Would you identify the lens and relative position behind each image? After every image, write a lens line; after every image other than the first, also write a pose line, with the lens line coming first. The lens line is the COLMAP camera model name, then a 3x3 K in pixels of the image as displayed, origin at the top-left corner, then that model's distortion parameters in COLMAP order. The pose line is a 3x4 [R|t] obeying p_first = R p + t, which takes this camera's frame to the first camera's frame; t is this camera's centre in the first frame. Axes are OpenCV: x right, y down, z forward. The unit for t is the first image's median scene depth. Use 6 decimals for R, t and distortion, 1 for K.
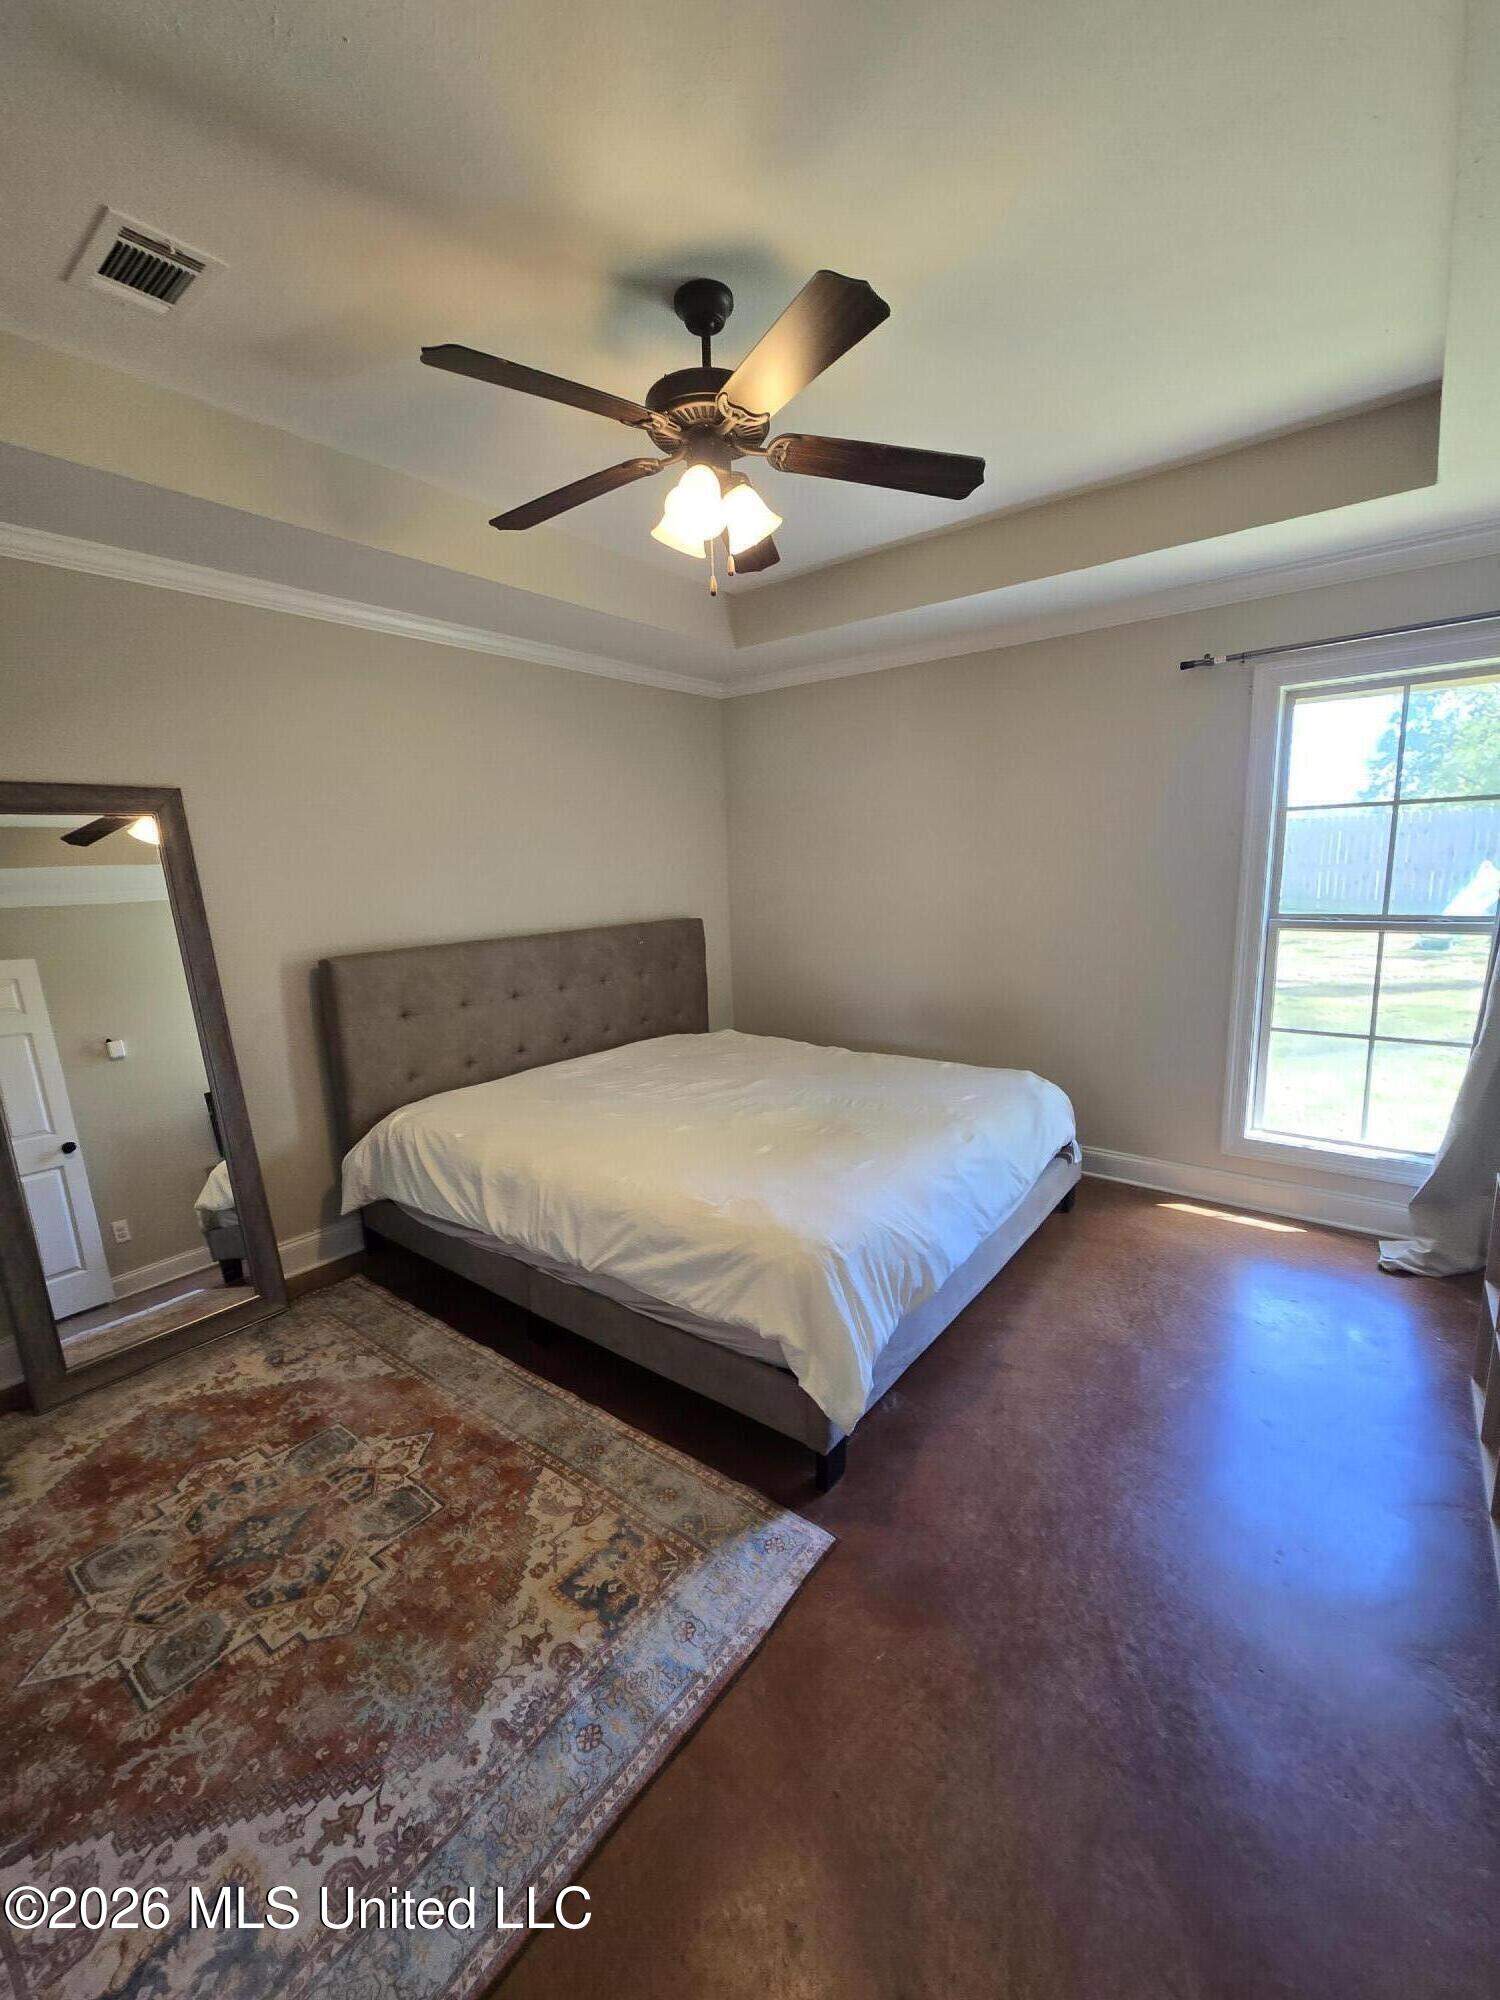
lens RADIAL K [[835.5, 0, 741.3], [0, 835.5, 1002.1], [0, 0, 1]] dist [-0.010121, 0.000136]
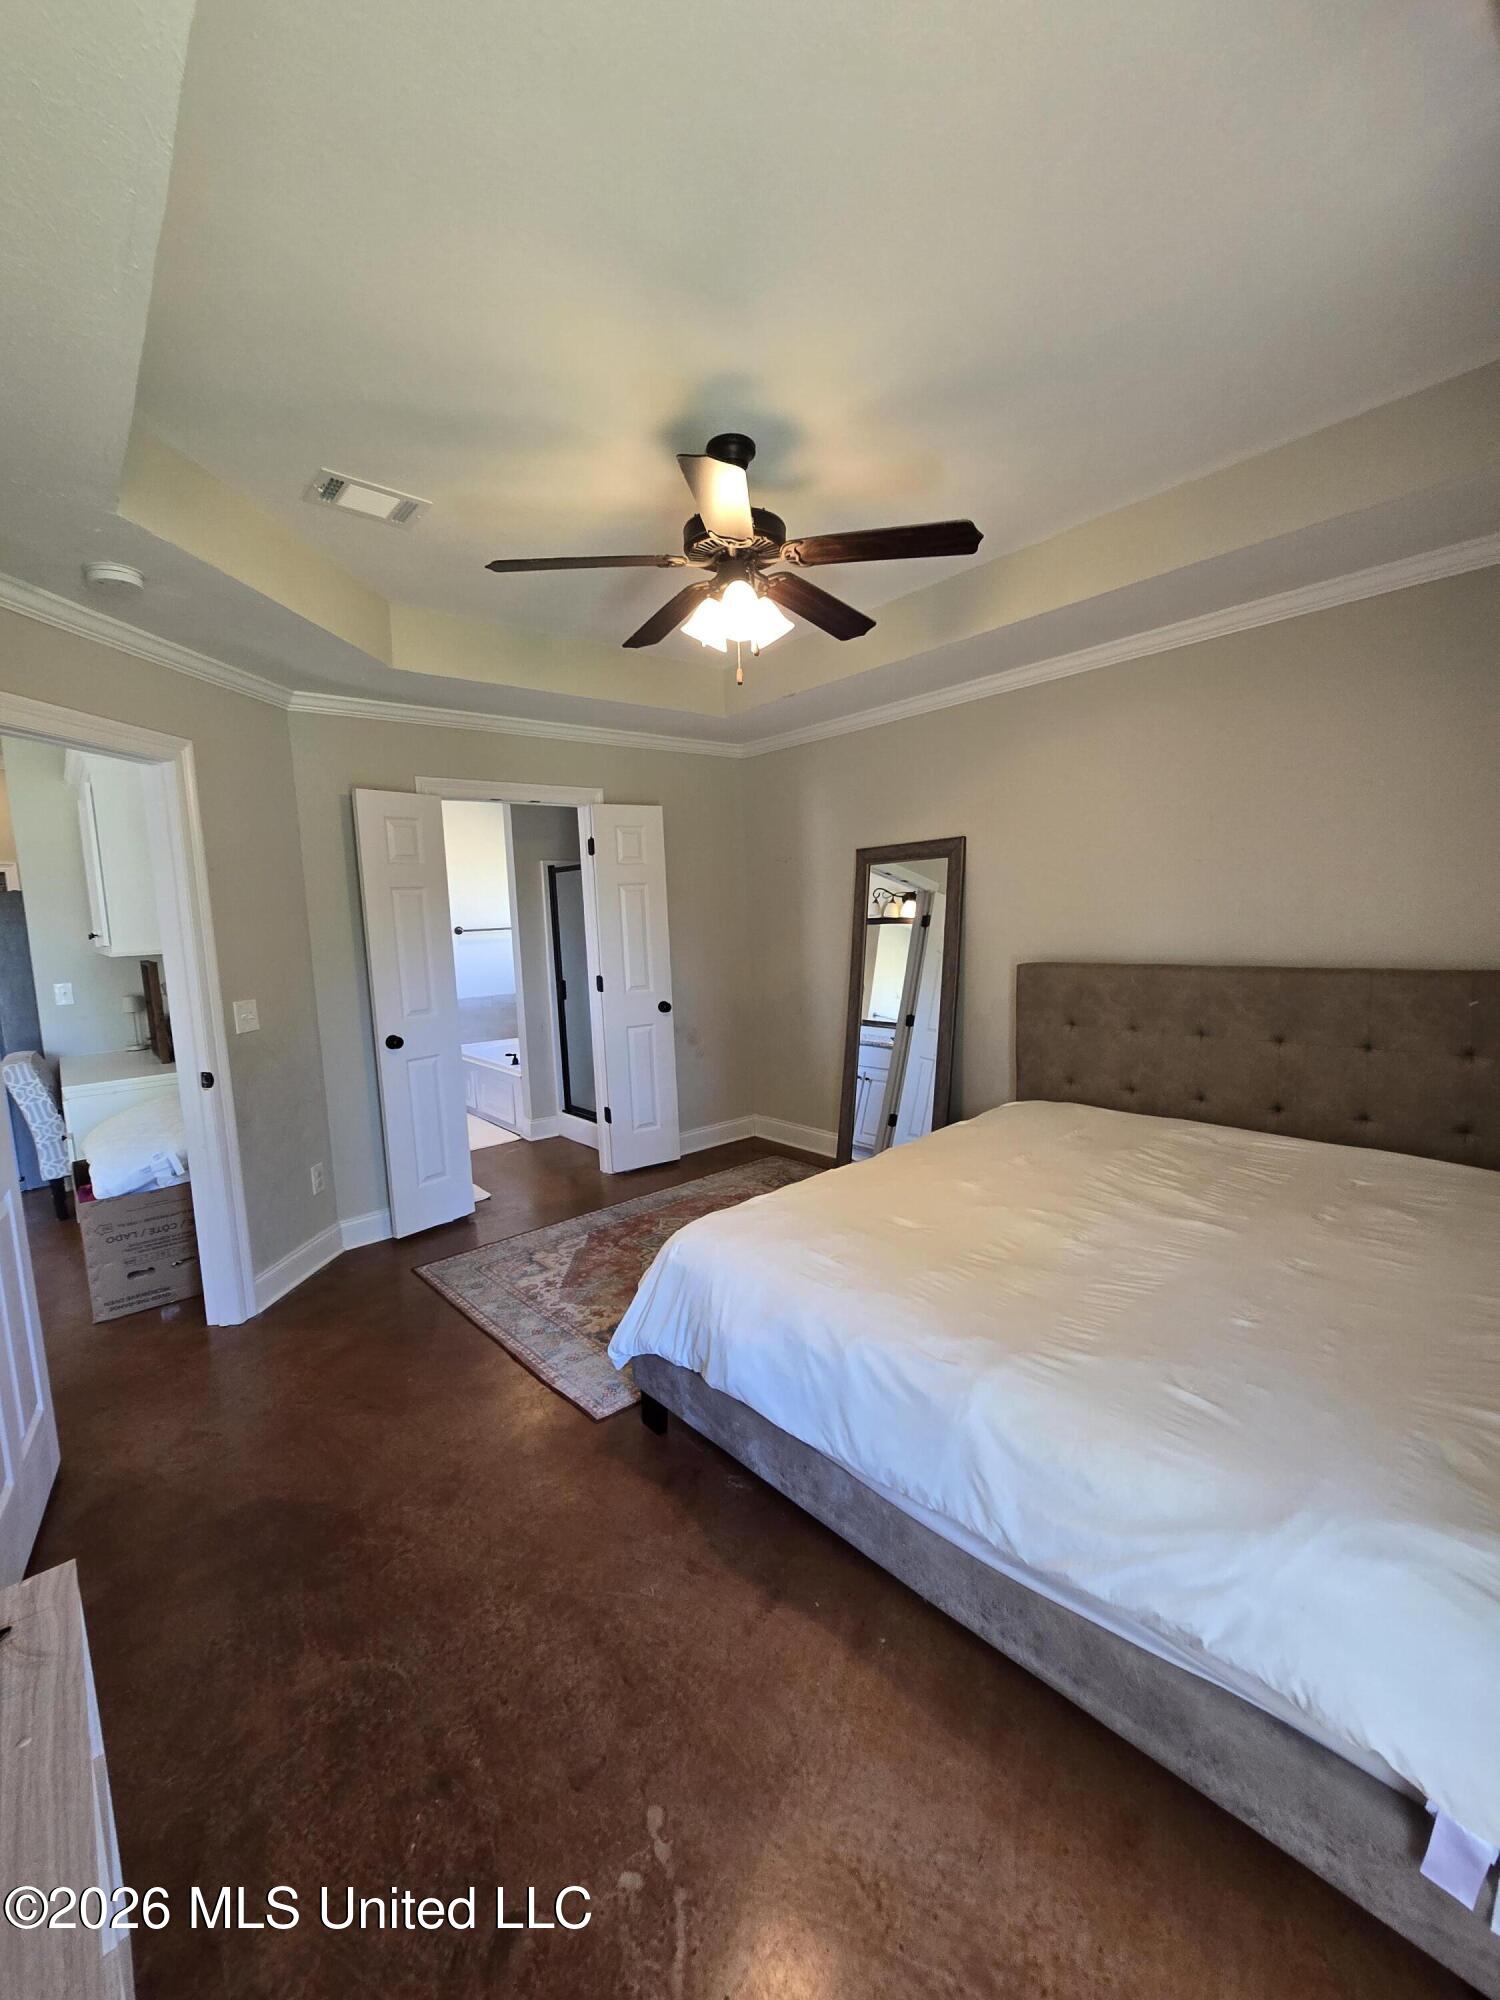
lens RADIAL K [[811.0, 0, 752.6], [0, 811.0, 995.0], [0, 0, 1]] dist [0.017132, 0.000076]
pose [[-0.183646, 0.142870, -0.972555, 0.790141], [-0.111140, 0.980020, 0.164953, -0.169198], [0.976689, 0.138383, -0.164098, 0.868322]]
